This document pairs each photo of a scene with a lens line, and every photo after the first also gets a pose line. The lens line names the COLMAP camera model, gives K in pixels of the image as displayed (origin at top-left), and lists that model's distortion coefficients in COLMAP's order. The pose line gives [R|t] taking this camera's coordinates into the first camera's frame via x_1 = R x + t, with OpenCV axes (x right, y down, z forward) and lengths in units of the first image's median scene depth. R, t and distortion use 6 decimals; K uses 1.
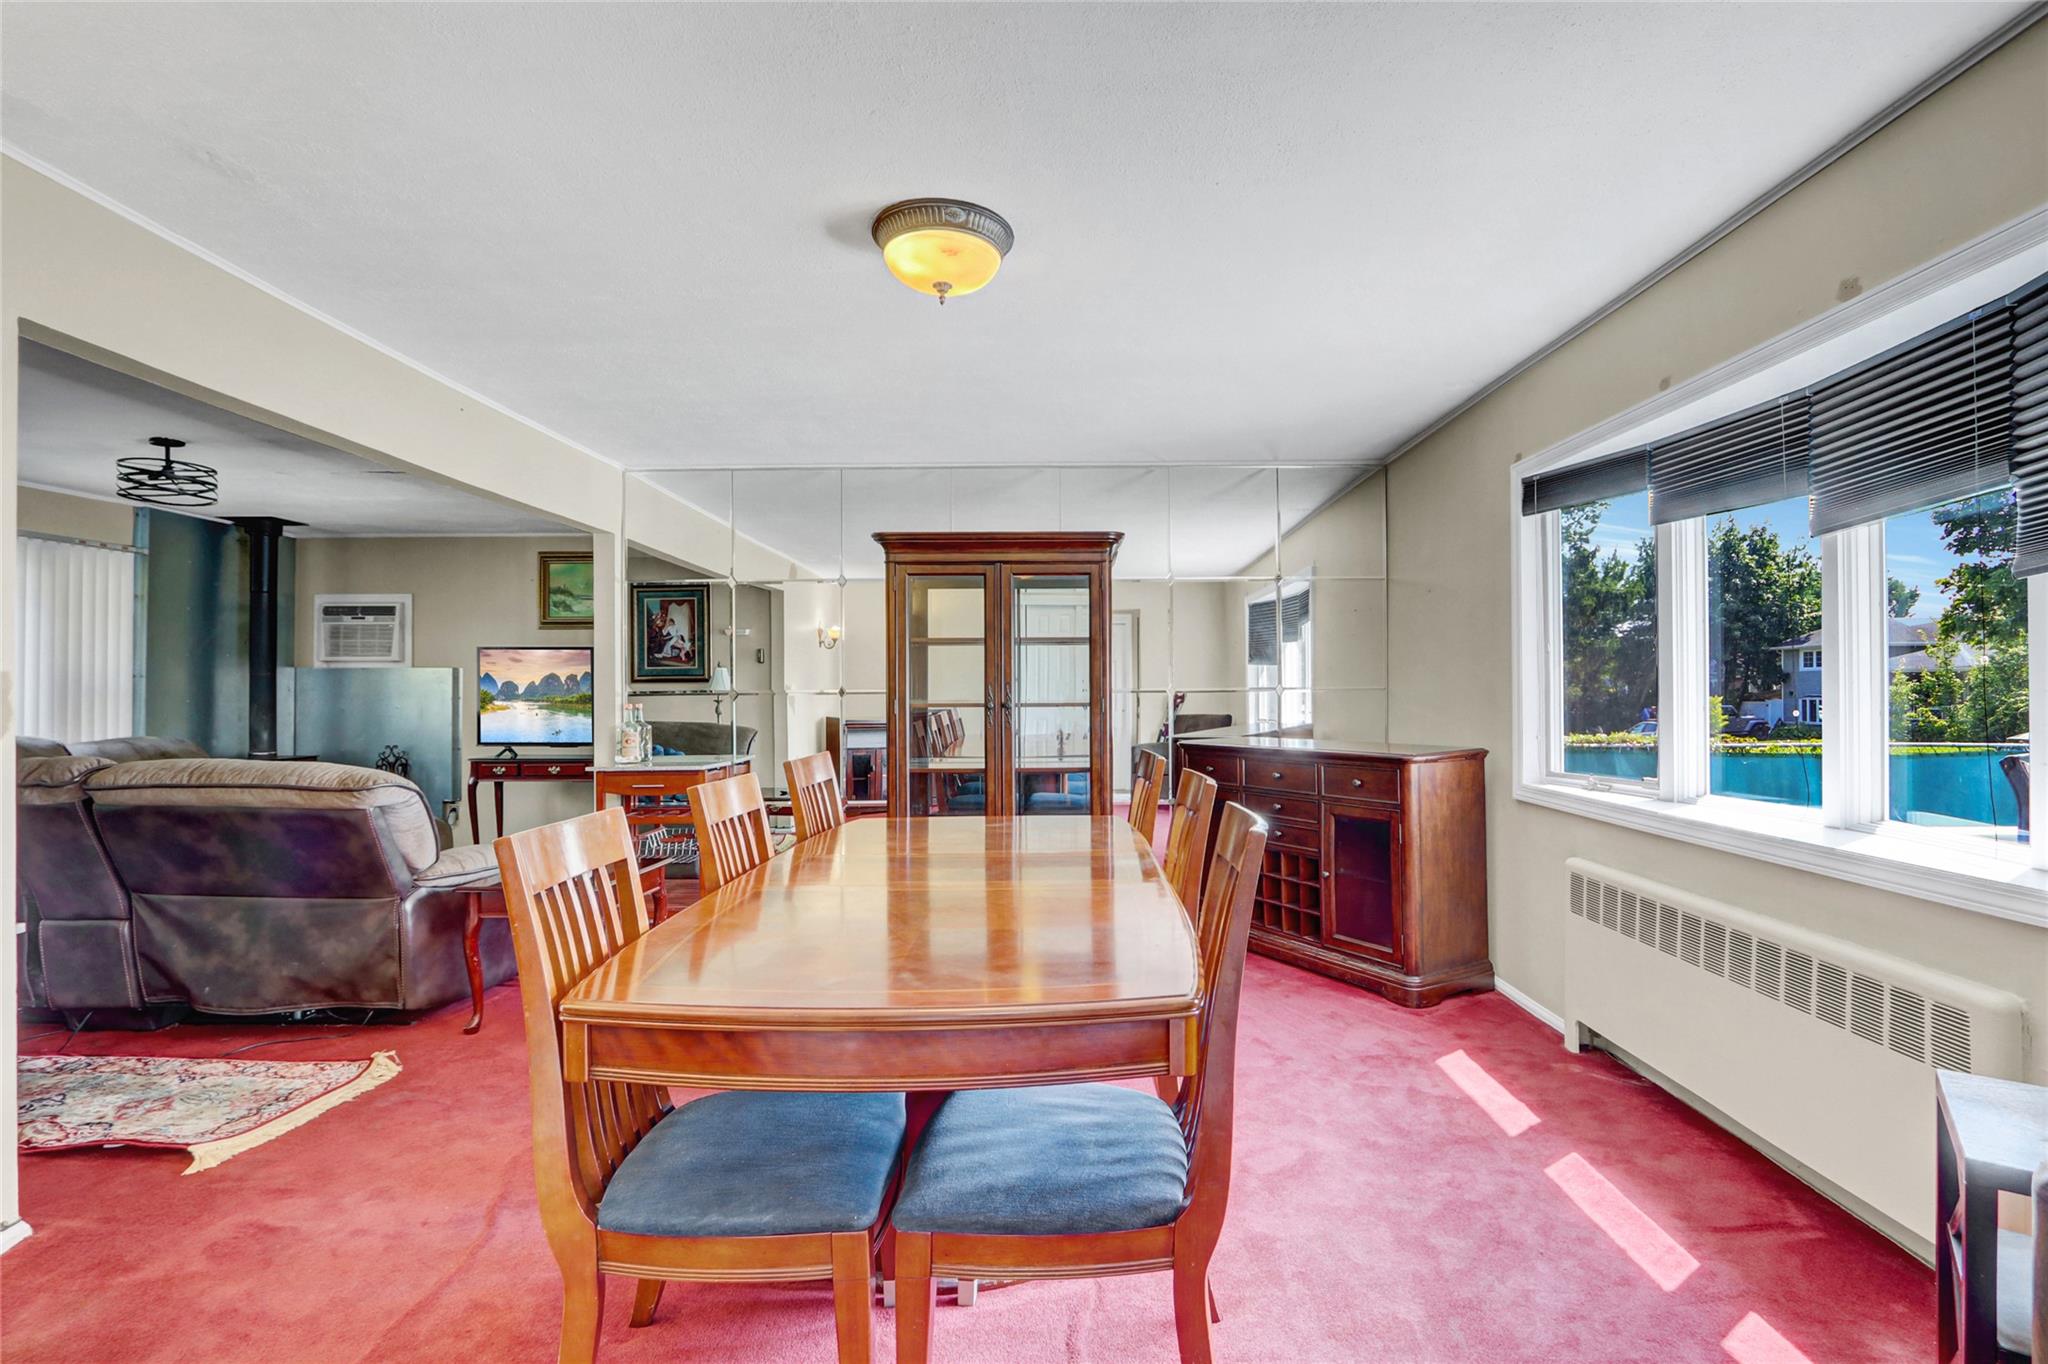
lens RADIAL K [[955.4, 0, 1026.0], [0, 955.4, 695.8], [0, 0, 1]] dist [-0.014043, 0.001221]
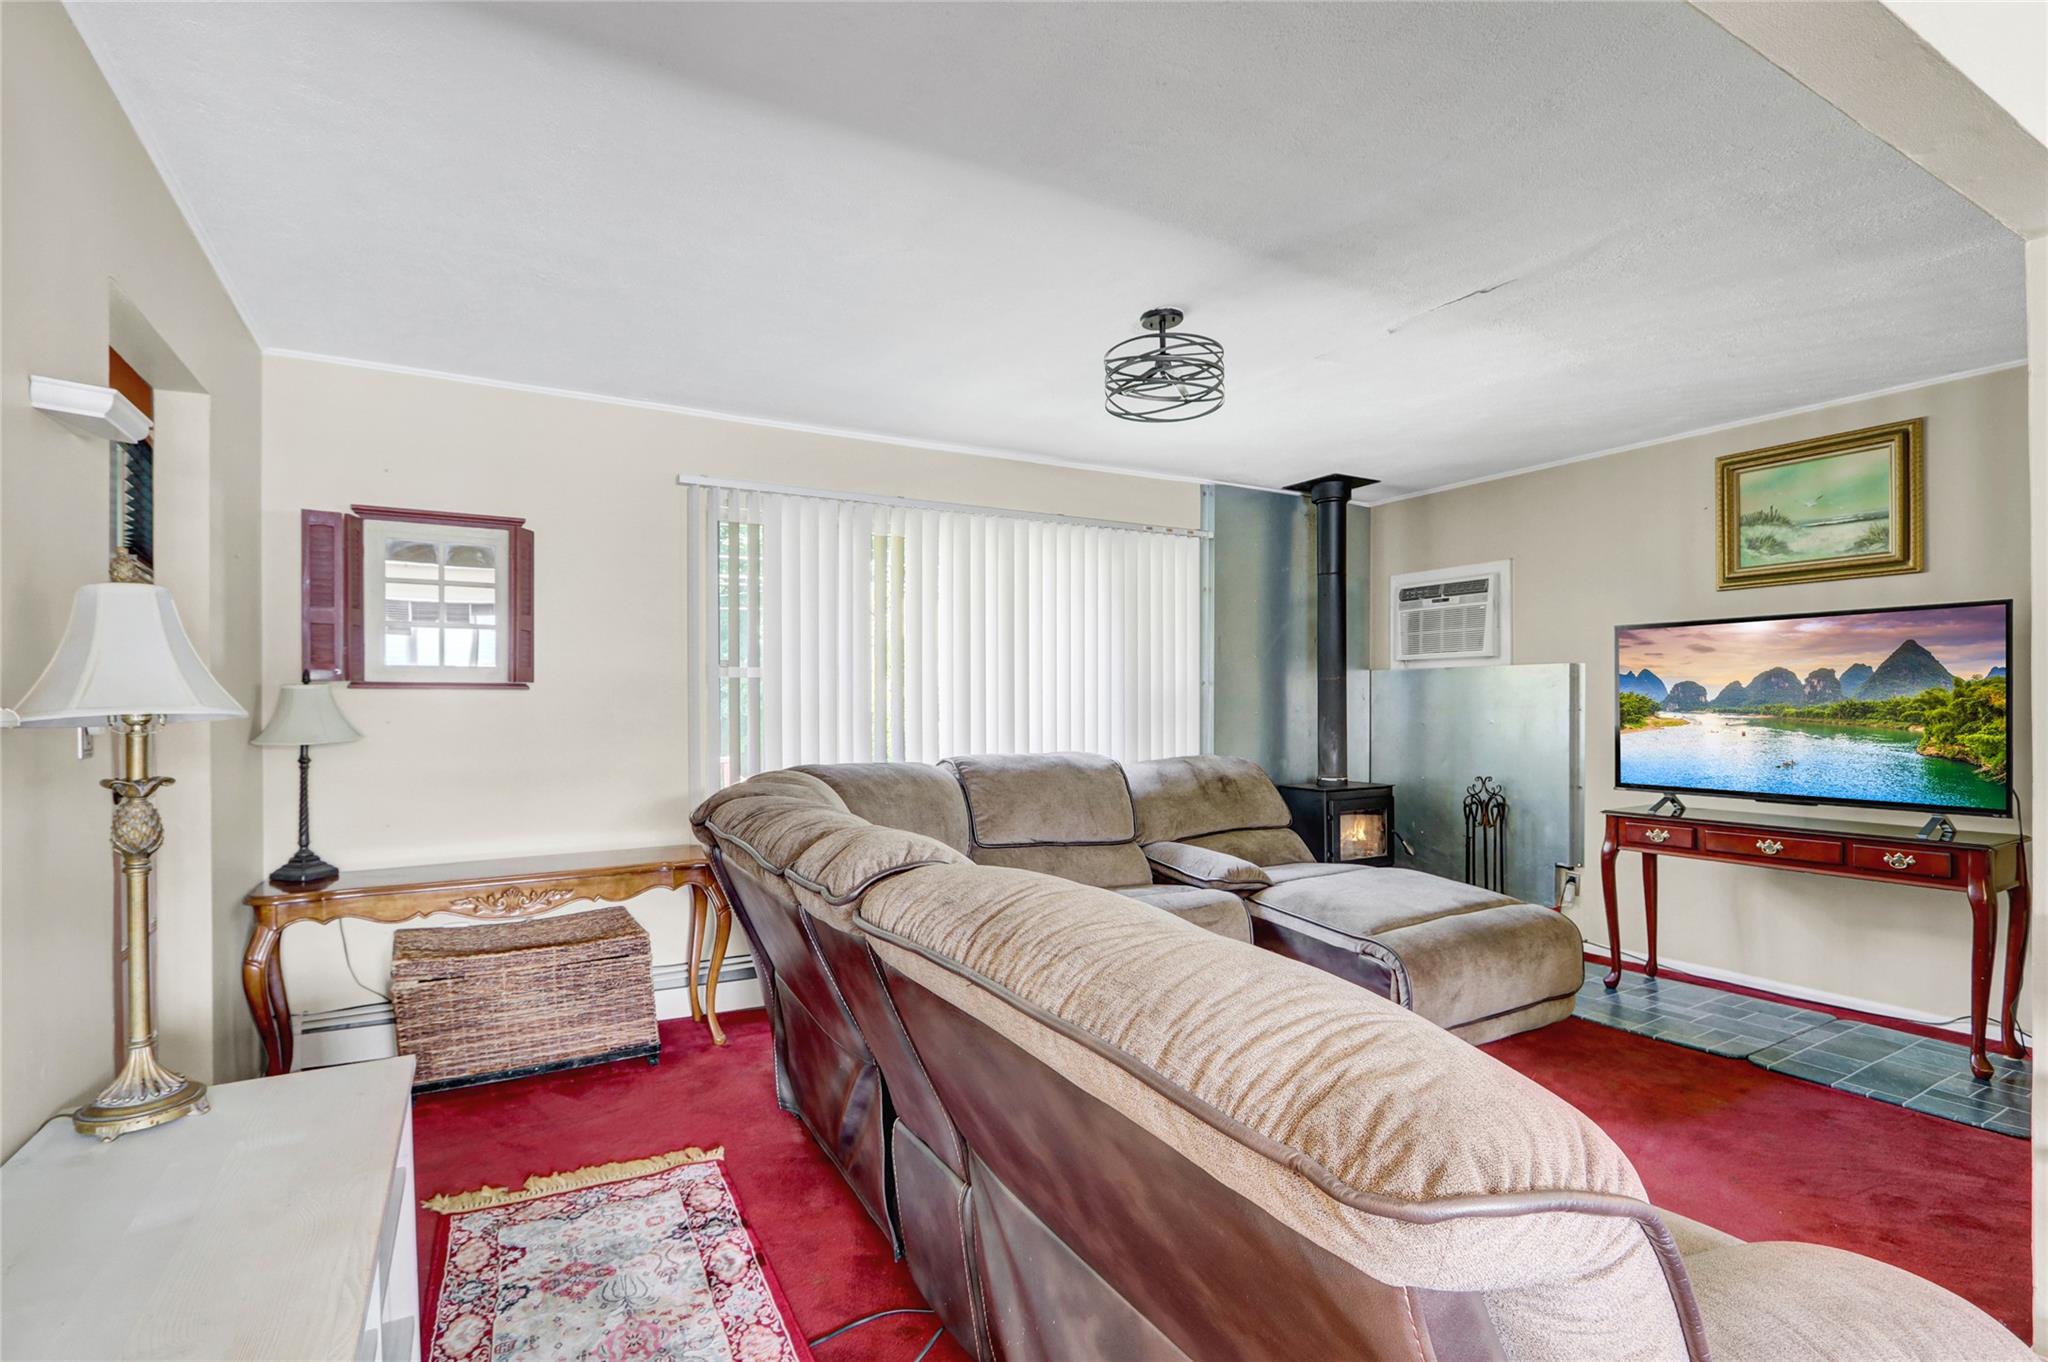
lens RADIAL K [[955.4, 0, 1026.0], [0, 955.4, 694.8], [0, 0, 1]] dist [-0.014043, 0.001221]
pose [[0.511804, -0.008525, -0.859060, -0.246589], [0.000747, 0.999955, -0.009478, -0.002053], [0.859102, 0.004209, 0.511787, 0.364065]]
